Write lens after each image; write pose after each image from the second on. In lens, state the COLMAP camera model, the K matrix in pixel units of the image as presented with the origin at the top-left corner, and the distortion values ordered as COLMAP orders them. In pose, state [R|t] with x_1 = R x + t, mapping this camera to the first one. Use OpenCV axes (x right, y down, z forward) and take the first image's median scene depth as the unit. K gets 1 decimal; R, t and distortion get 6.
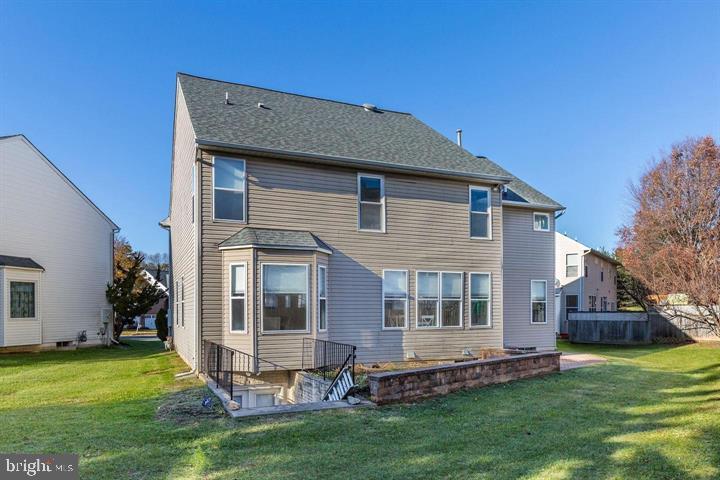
lens RADIAL K [[329.2, 0, 360.6], [0, 329.2, 242.3], [0, 0, 1]] dist [-0.007369, 0.000178]
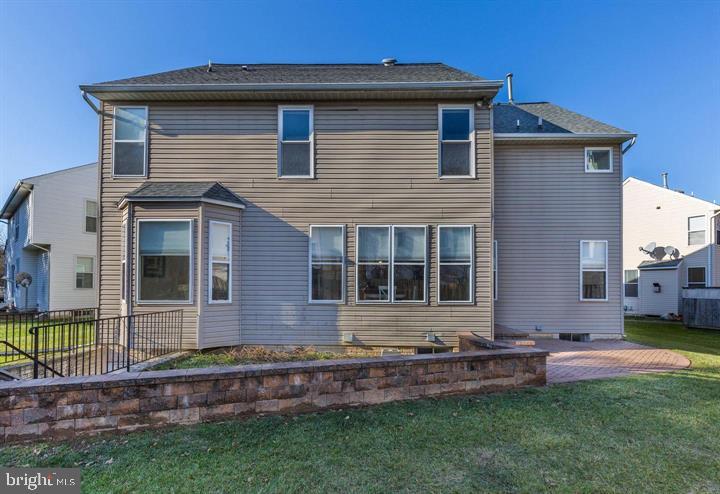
lens RADIAL K [[303.3, 0, 359.8], [0, 303.3, 230.8], [0, 0, 1]] dist [0.000409, 0.000063]
pose [[0.958636, -0.042646, -0.281423, 0.377504], [0.050297, 0.998534, 0.020018, 0.086386], [0.280157, -0.033345, 0.959375, 0.348285]]
